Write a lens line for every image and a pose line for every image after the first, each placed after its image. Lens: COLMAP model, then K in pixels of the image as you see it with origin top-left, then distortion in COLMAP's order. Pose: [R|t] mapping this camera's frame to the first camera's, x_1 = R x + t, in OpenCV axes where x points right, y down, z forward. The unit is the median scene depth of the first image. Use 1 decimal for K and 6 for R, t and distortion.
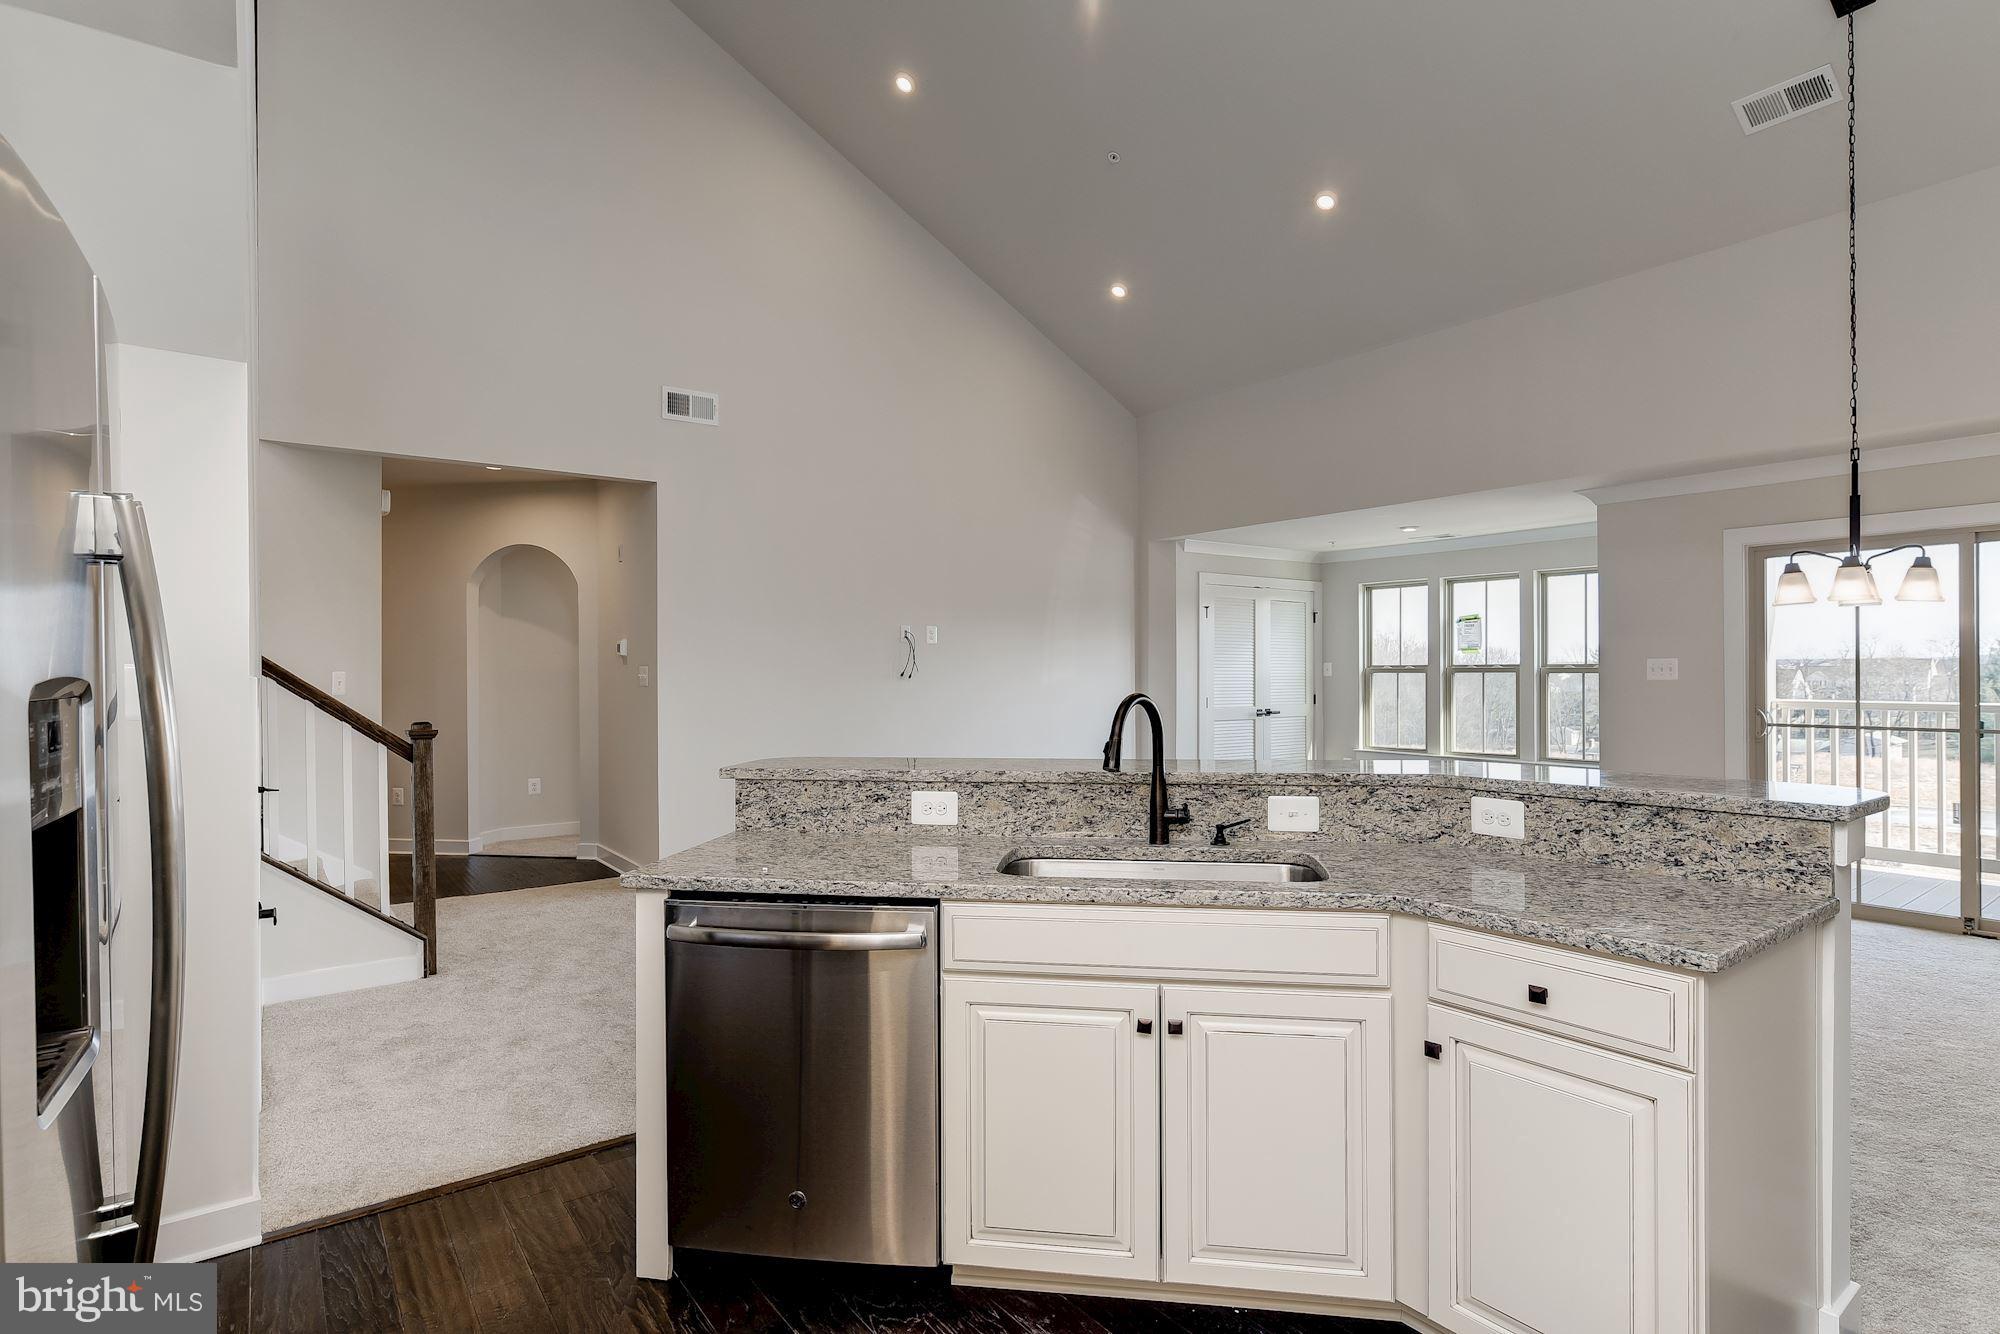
lens RADIAL K [[999.3, 0, 997.4], [0, 999.3, 670.2], [0, 0, 1]] dist [-0.013545, 0.005198]
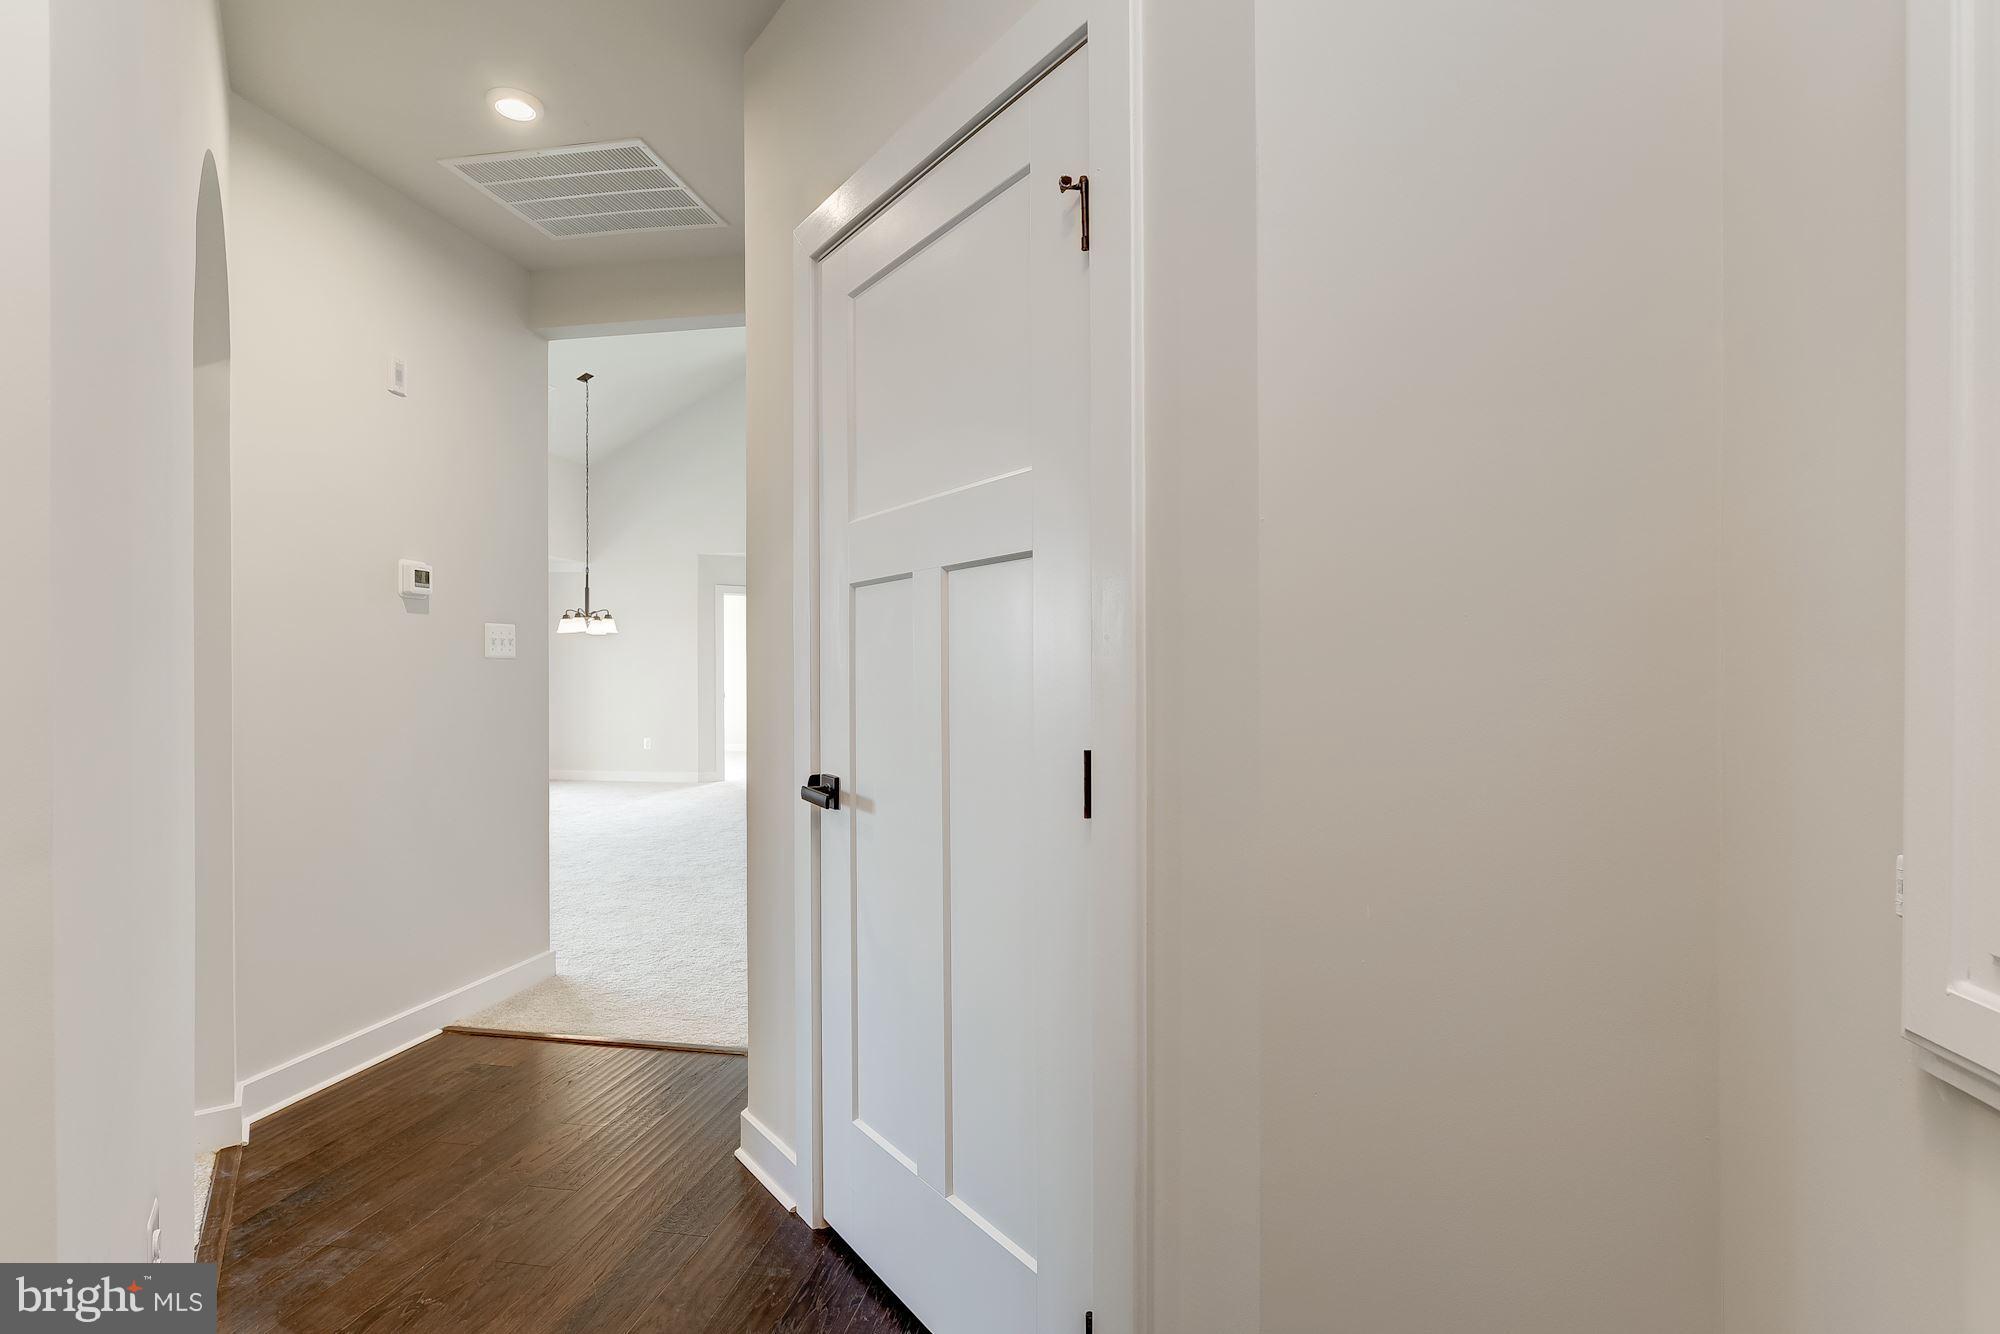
lens RADIAL K [[999.3, 0, 1000.5], [0, 999.3, 670.6], [0, 0, 1]] dist [-0.013545, 0.005198]
pose [[-0.678300, 0.003480, 0.734776, -0.744205], [0.003024, 0.999994, -0.001944, 0.014863], [-0.734778, 0.000904, -0.678307, 0.903324]]
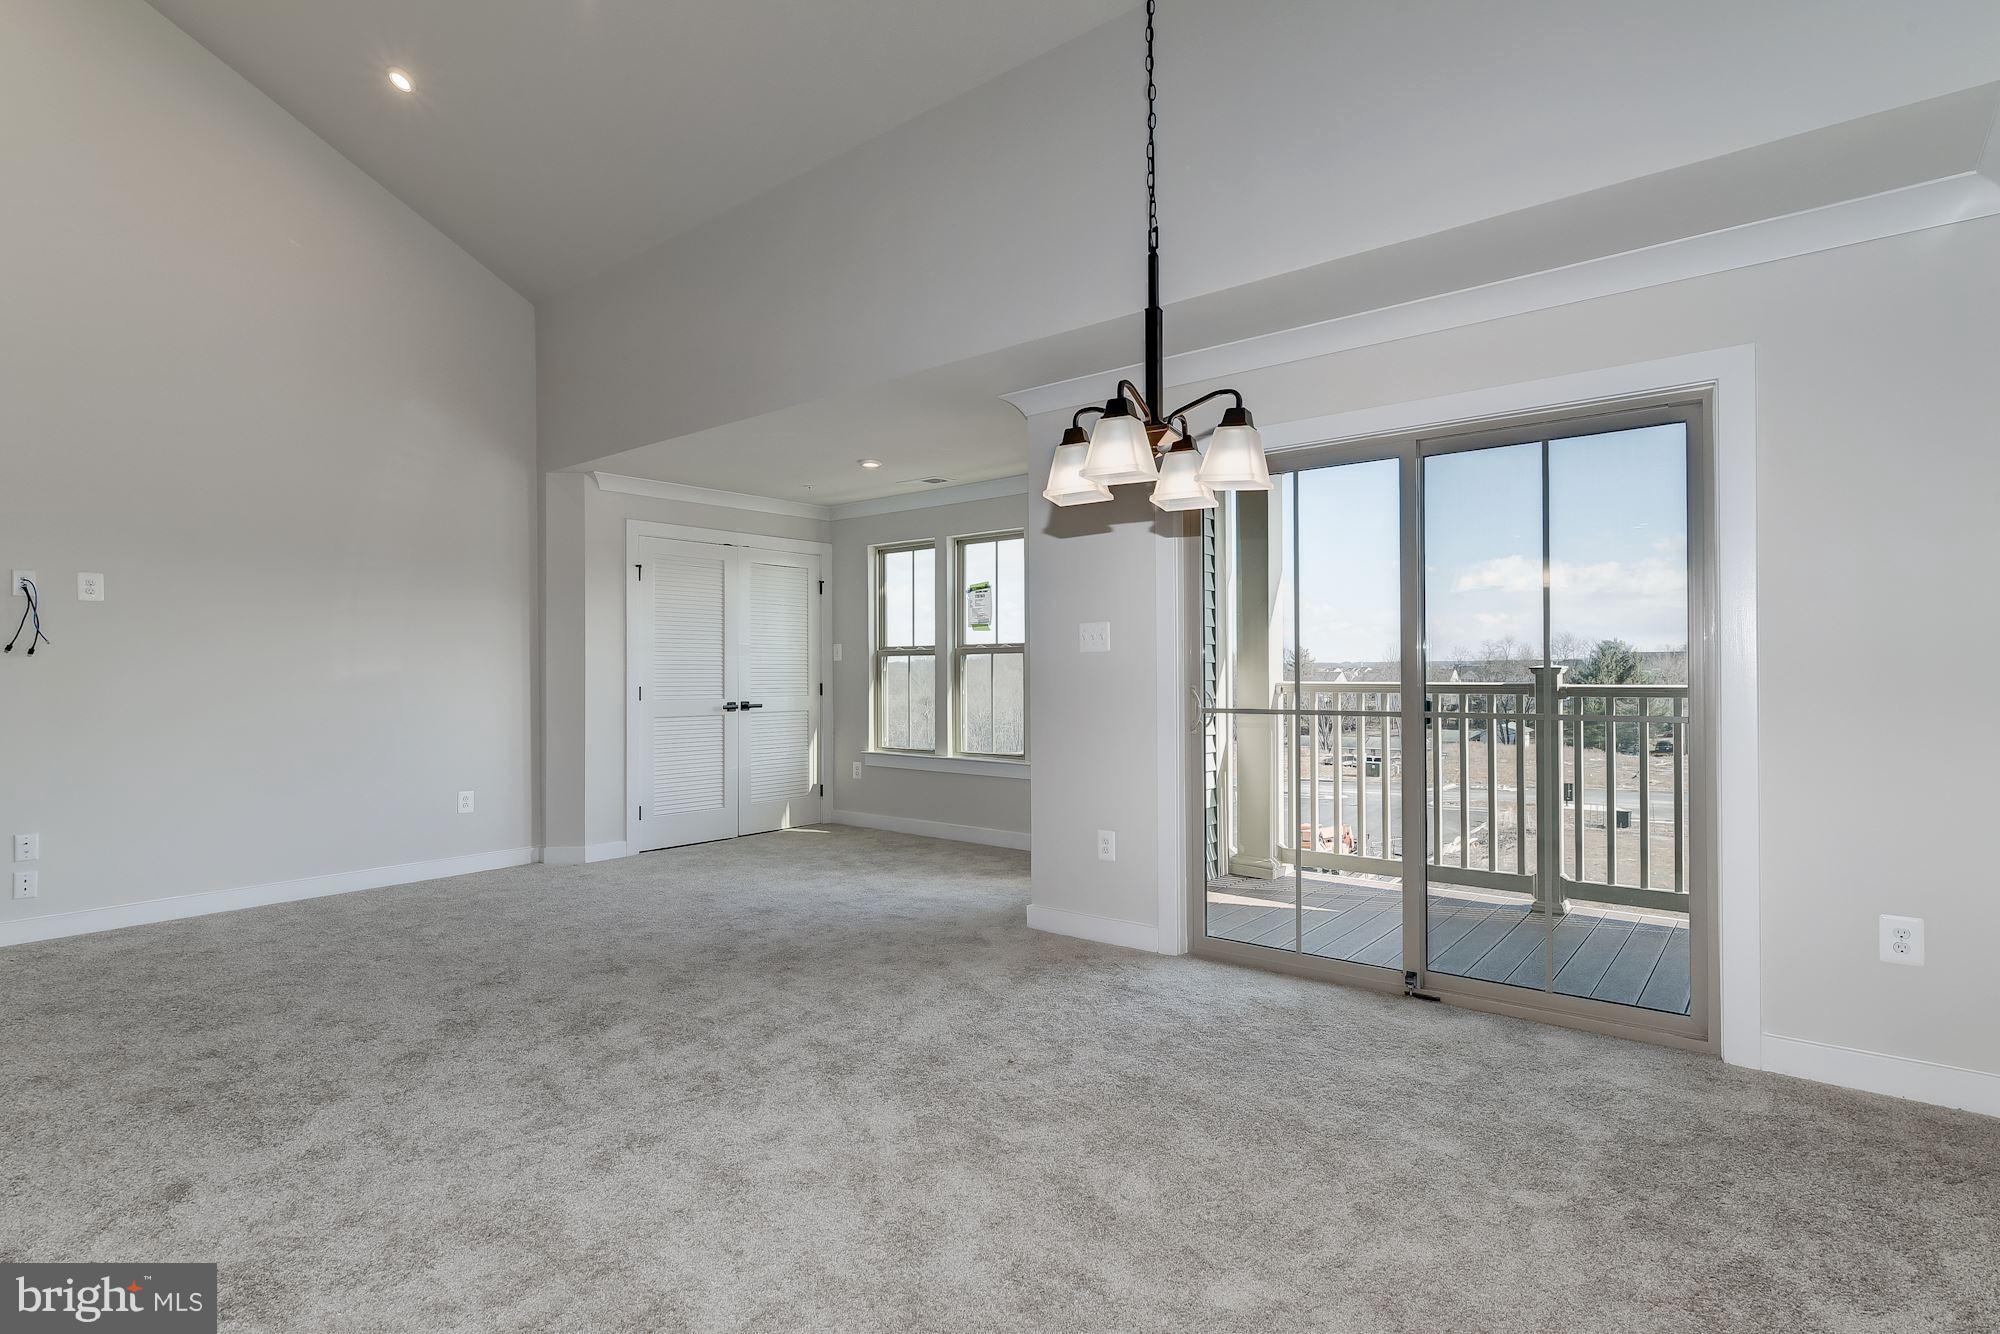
lens RADIAL K [[999.3, 0, 1000.3], [0, 999.3, 672.2], [0, 0, 1]] dist [-0.013545, 0.005198]
pose [[0.969286, -0.002088, 0.245929, 0.302580], [0.001968, 0.999998, 0.000735, 0.017312], [-0.245930, -0.000229, 0.969288, 0.217922]]
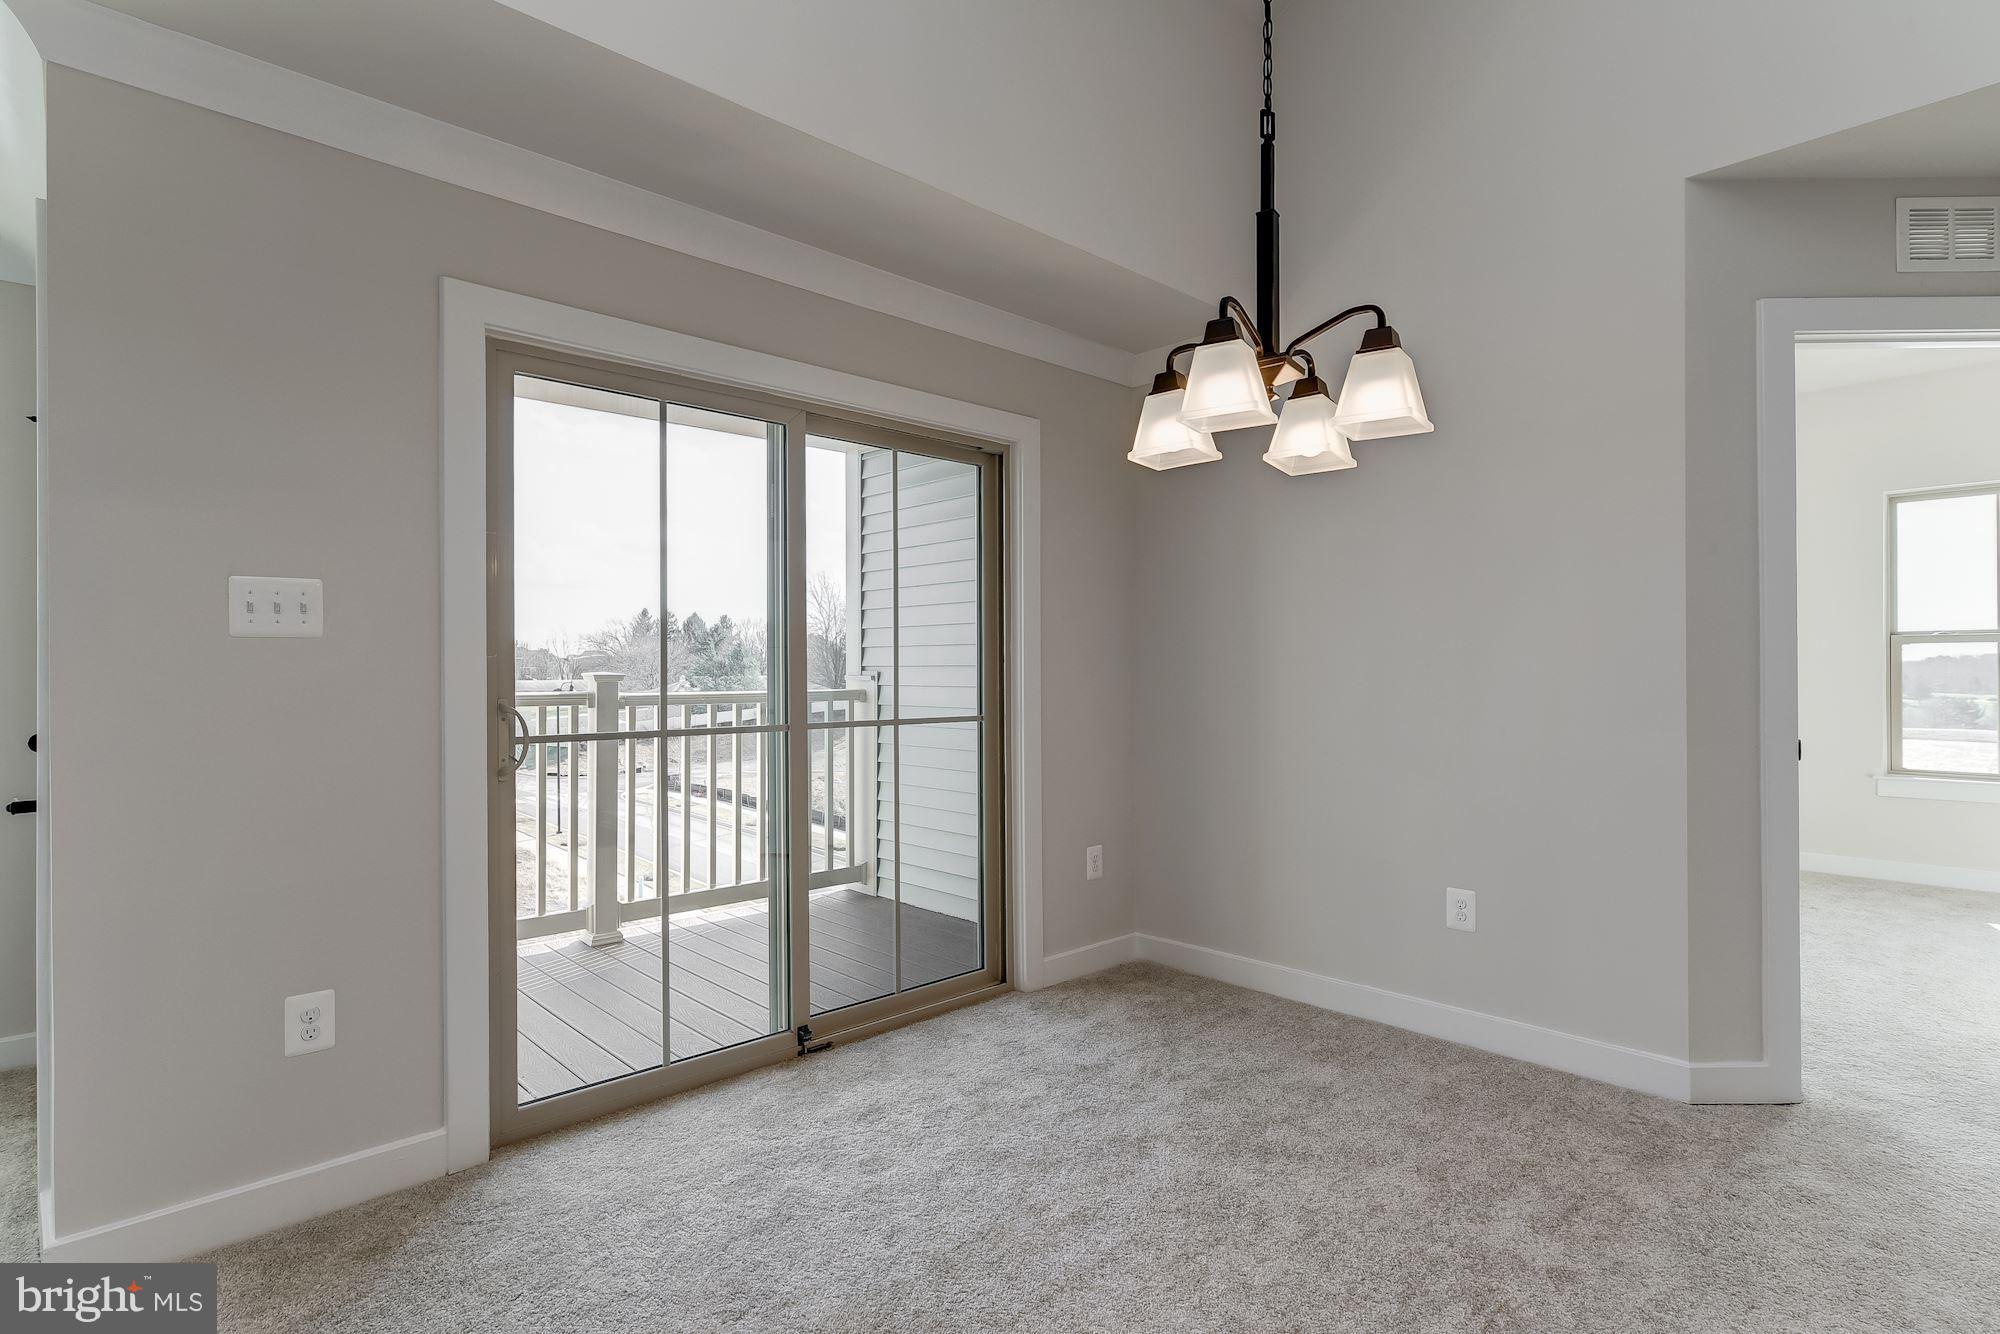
lens RADIAL K [[999.3, 0, 1010.9], [0, 999.3, 678.2], [0, 0, 1]] dist [-0.013545, 0.005198]
pose [[-0.117767, 0.001882, 0.993039, 0.201808], [0.005147, 0.999986, -0.001284, 0.019064], [-0.993028, 0.004960, -0.117775, 0.559959]]
